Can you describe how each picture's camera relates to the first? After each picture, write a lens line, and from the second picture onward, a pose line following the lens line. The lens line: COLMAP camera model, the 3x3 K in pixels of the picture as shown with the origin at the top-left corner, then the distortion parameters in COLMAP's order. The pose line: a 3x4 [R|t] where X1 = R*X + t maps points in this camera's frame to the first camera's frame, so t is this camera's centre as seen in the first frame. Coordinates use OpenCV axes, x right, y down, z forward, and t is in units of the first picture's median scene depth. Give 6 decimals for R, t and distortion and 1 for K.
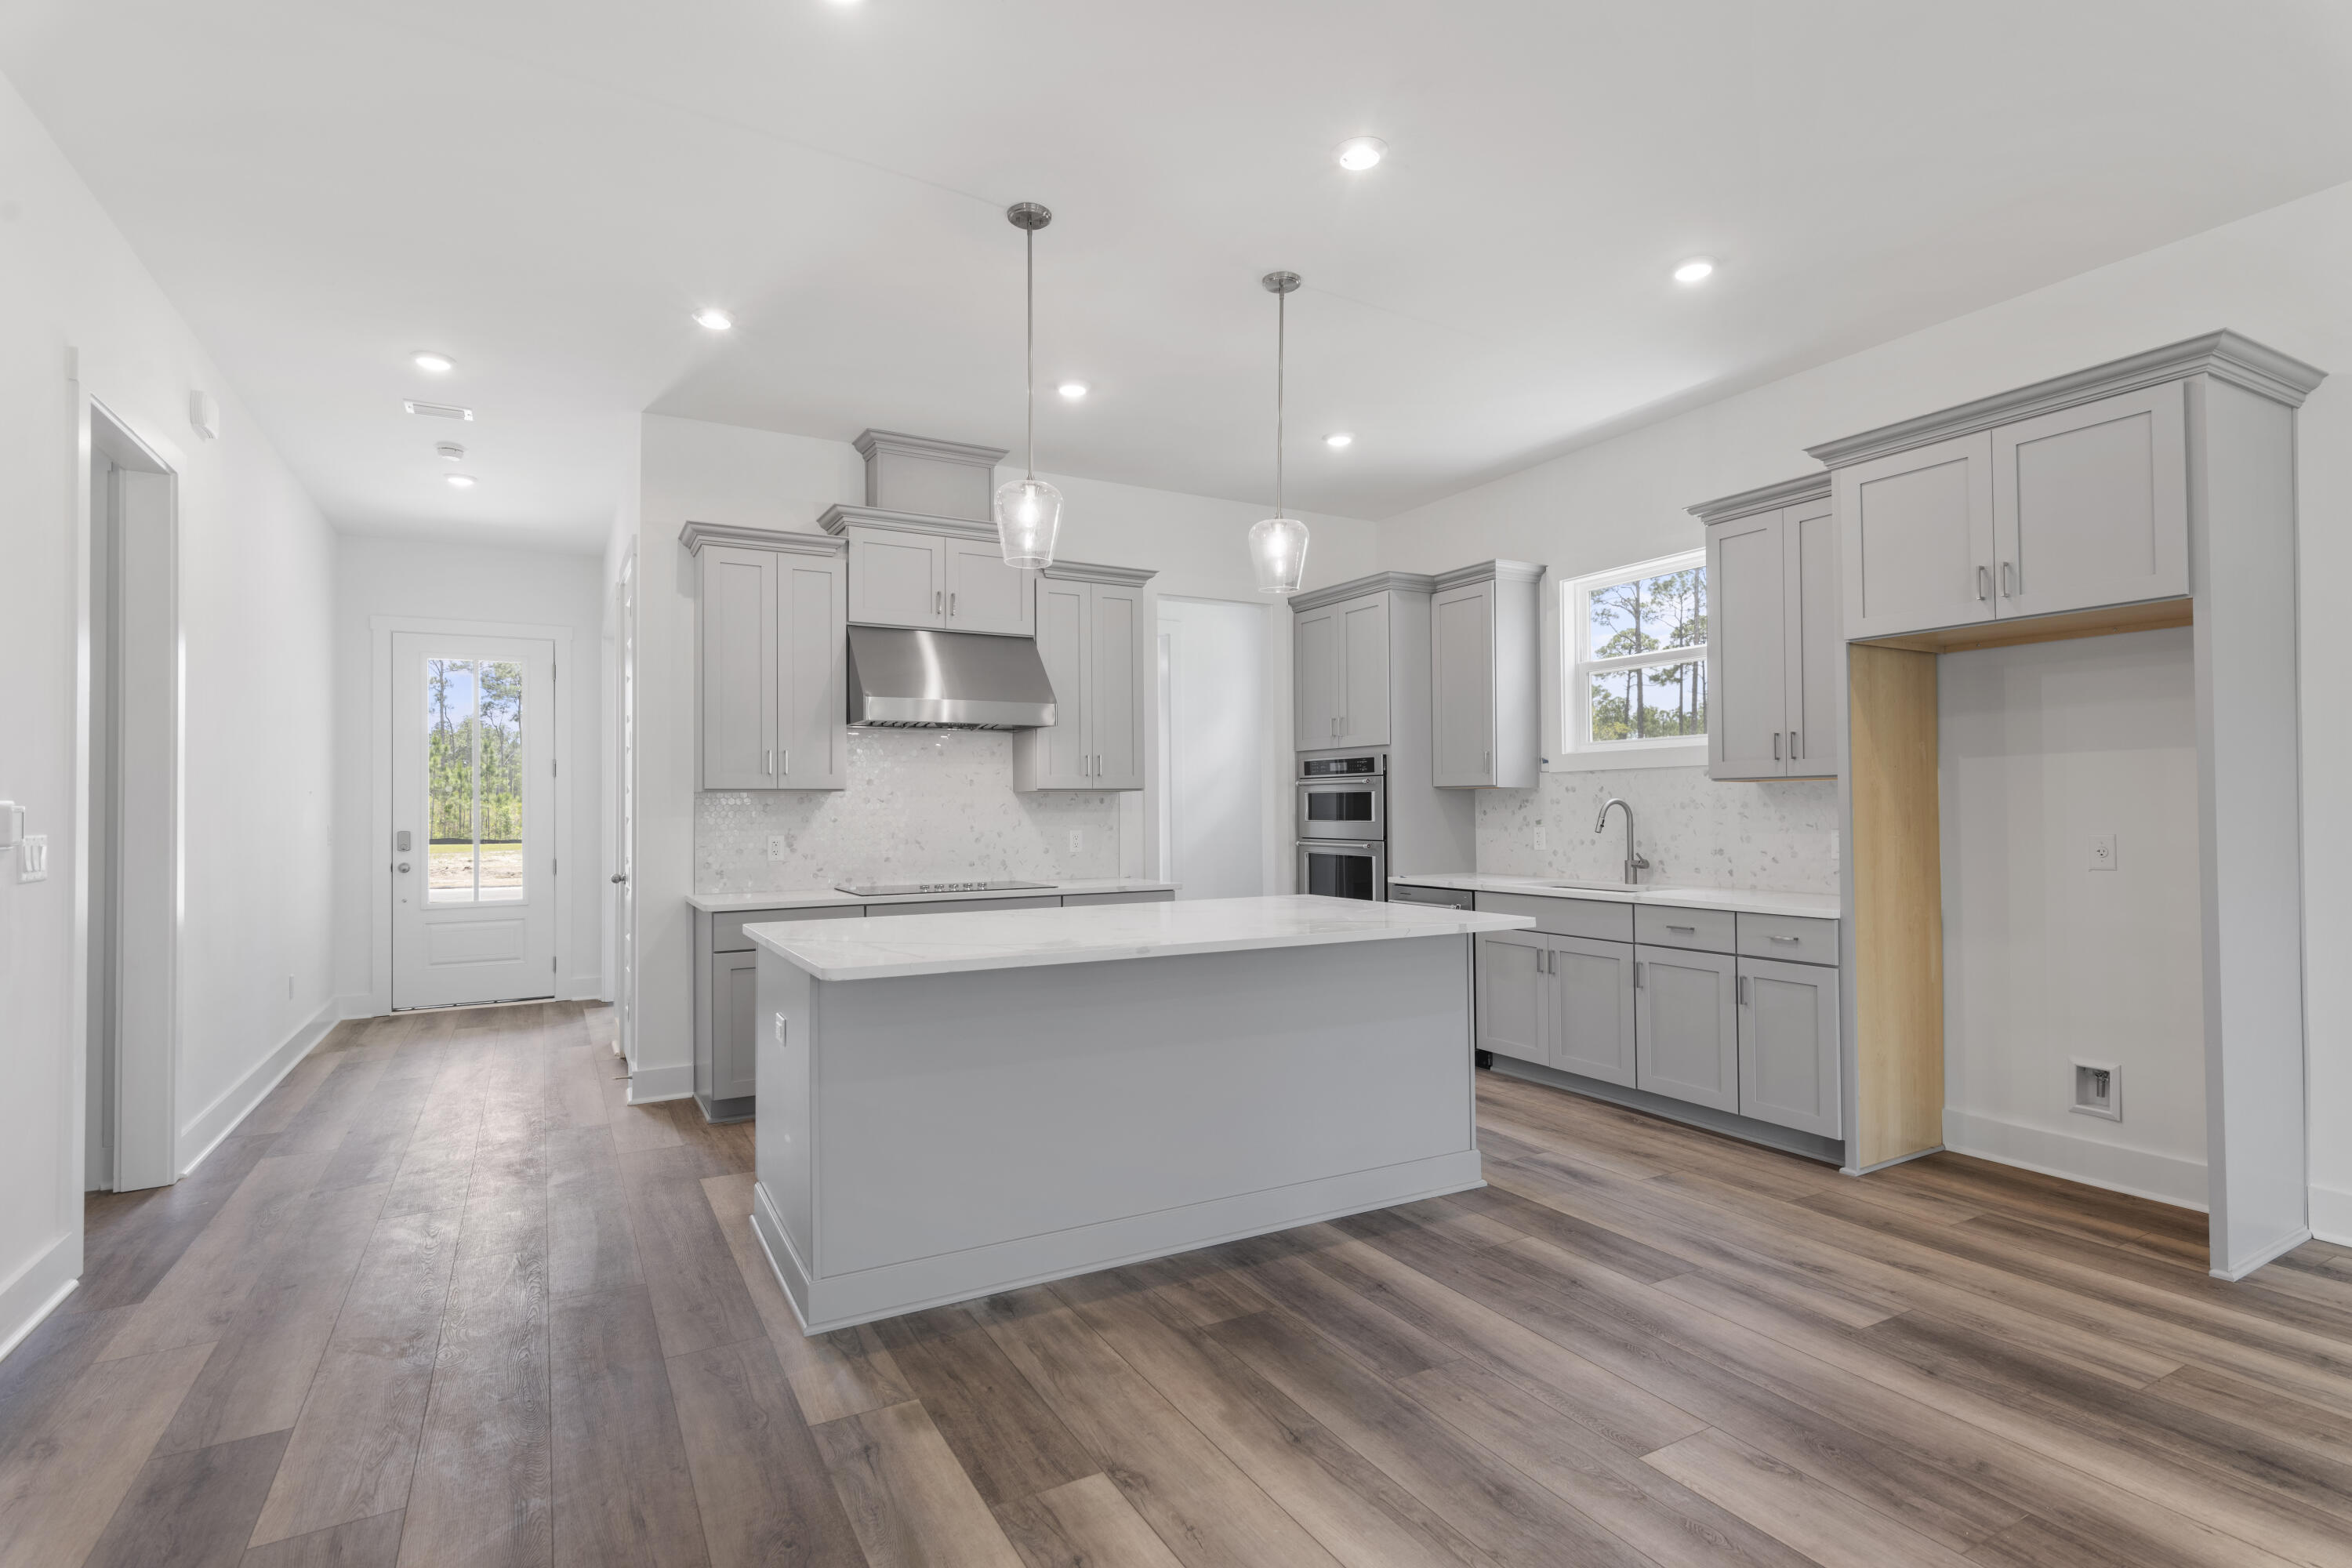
lens RADIAL K [[1154.3, 0, 1176.0], [0, 1154.3, 784.0], [0, 0, 1]] dist [0.003079, 0.000062]
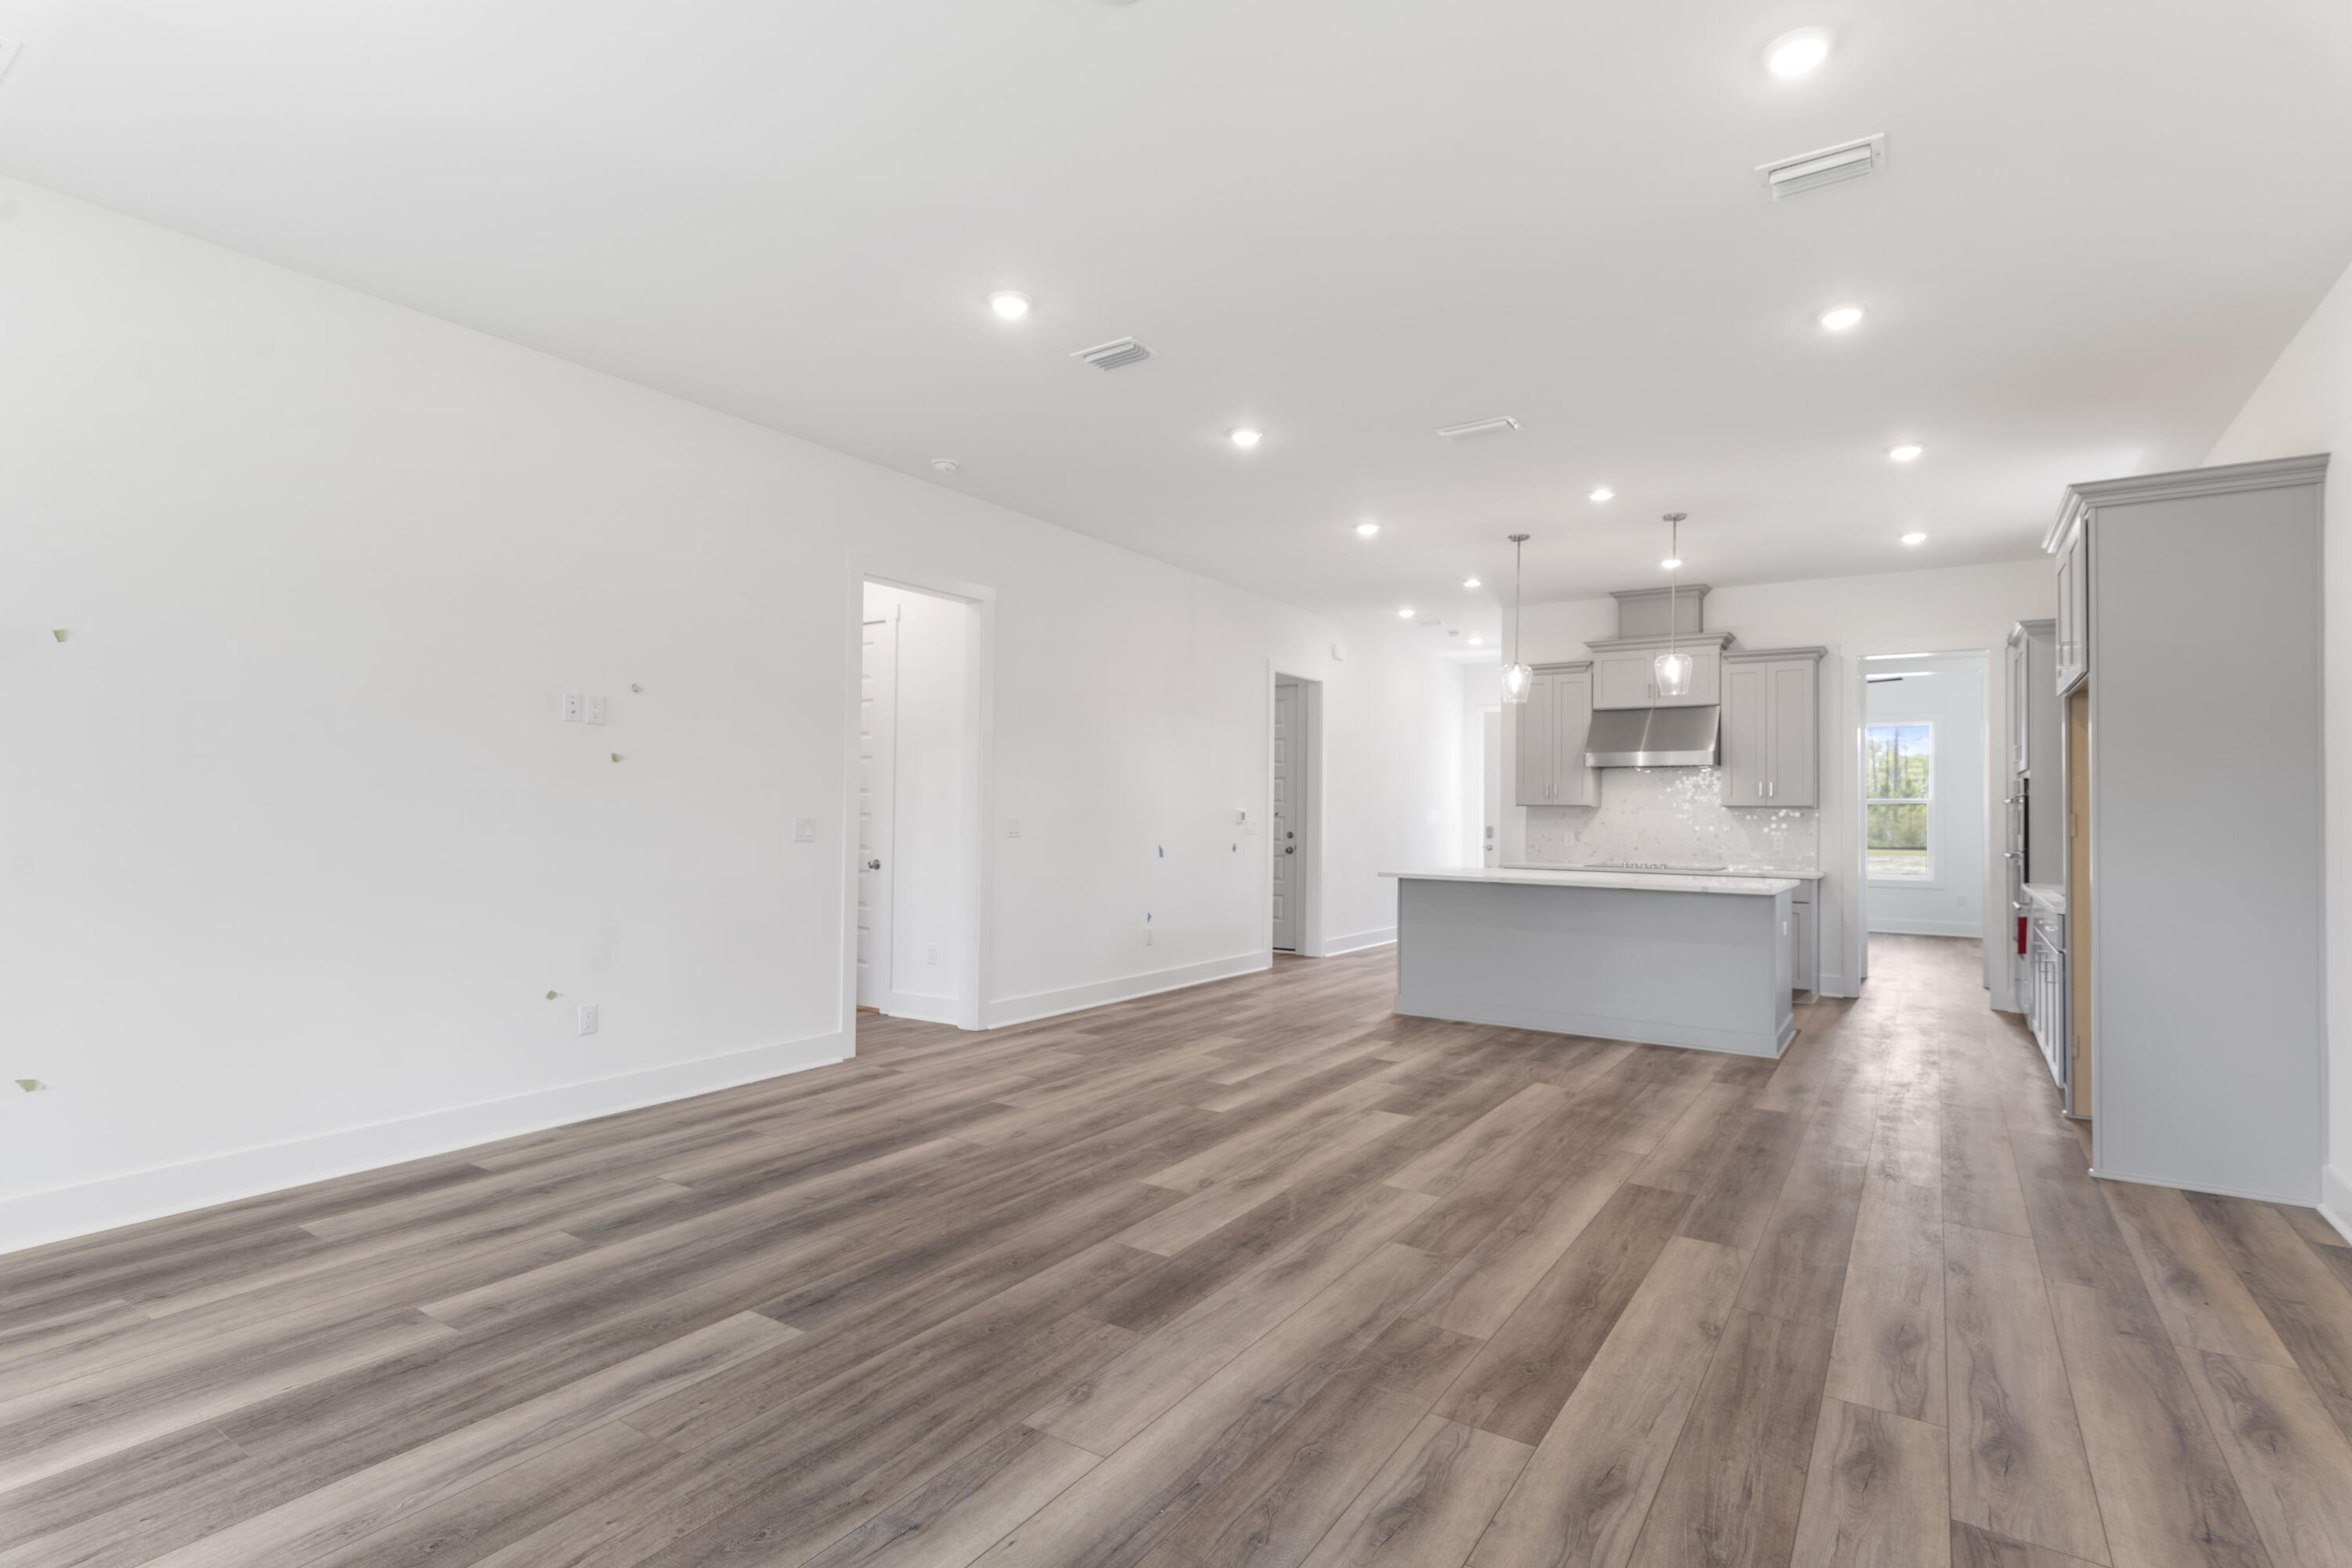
lens RADIAL K [[1154.3, 0, 1176.0], [0, 1154.3, 784.0], [0, 0, 1]] dist [0.003079, 0.000062]
pose [[0.466081, -0.013031, -0.884646, 0.981217], [0.008541, 0.999911, -0.010229, -0.015620], [0.884701, -0.002789, 0.466151, -0.369449]]
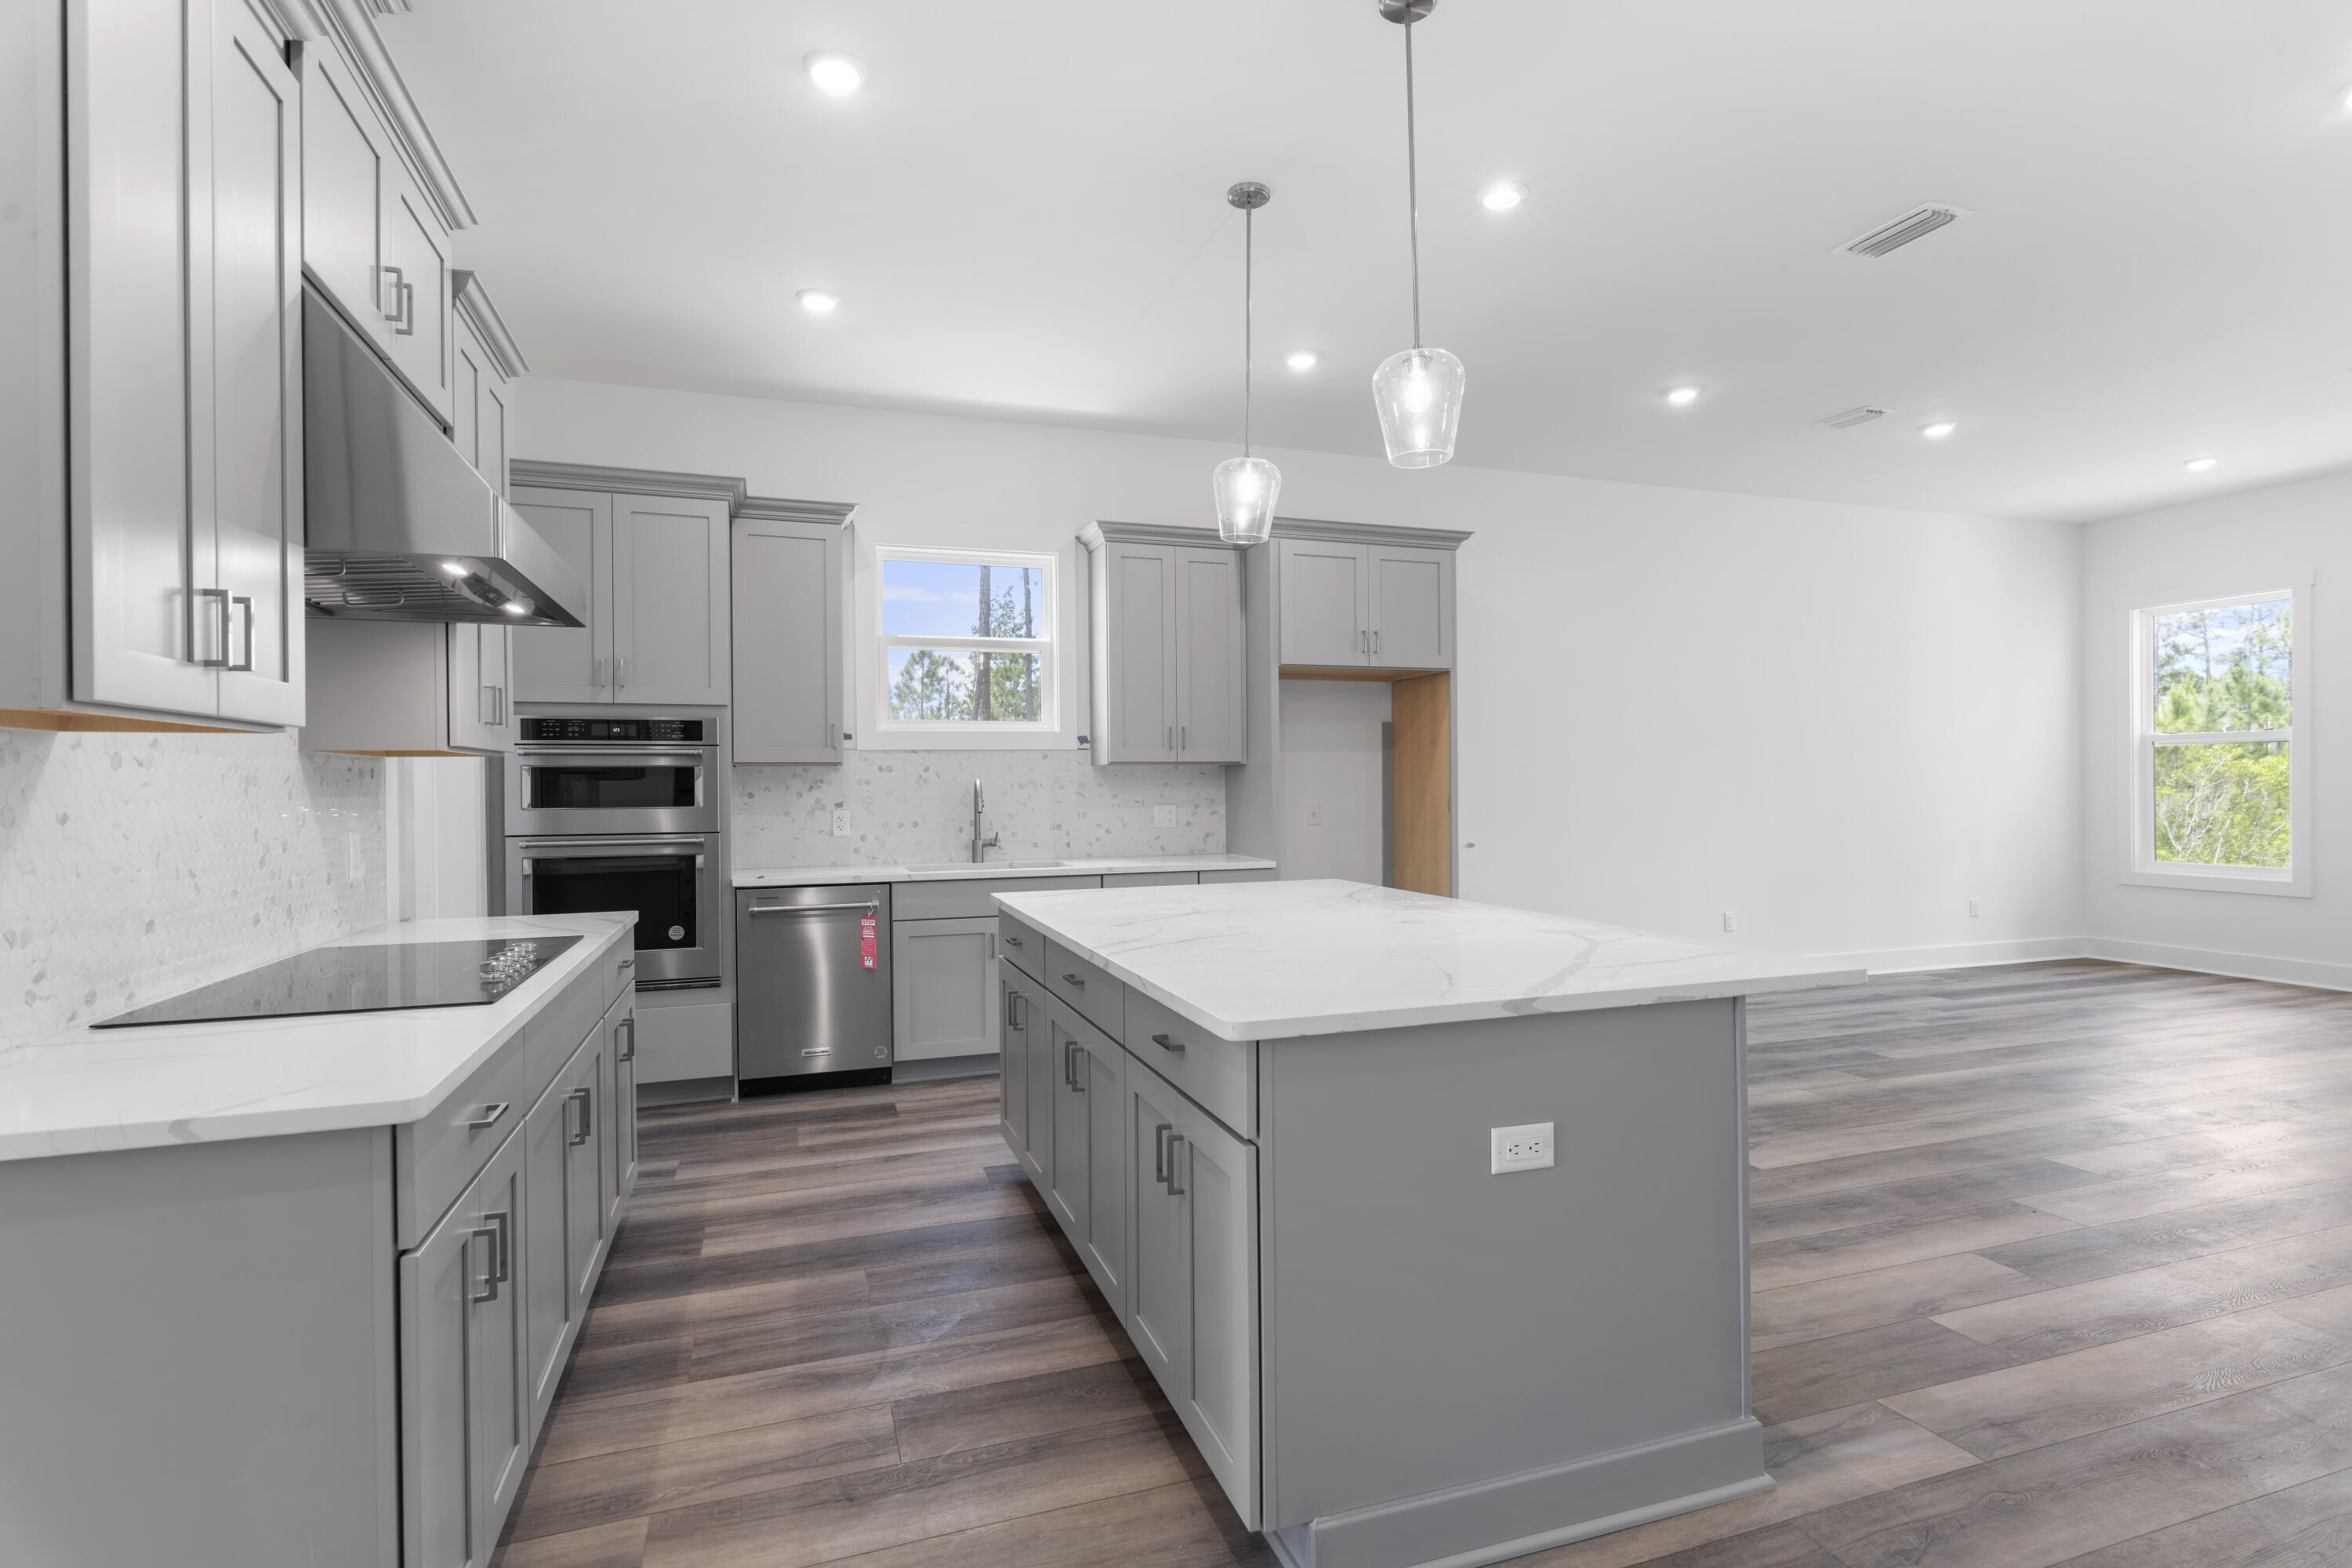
lens RADIAL K [[1154.3, 0, 1176.0], [0, 1154.3, 784.0], [0, 0, 1]] dist [0.003079, 0.000062]
pose [[0.164583, 0.007379, 0.986336, -0.595262], [-0.013736, 0.999892, -0.005188, 0.020199], [-0.986268, -0.012694, 0.164666, 0.672315]]
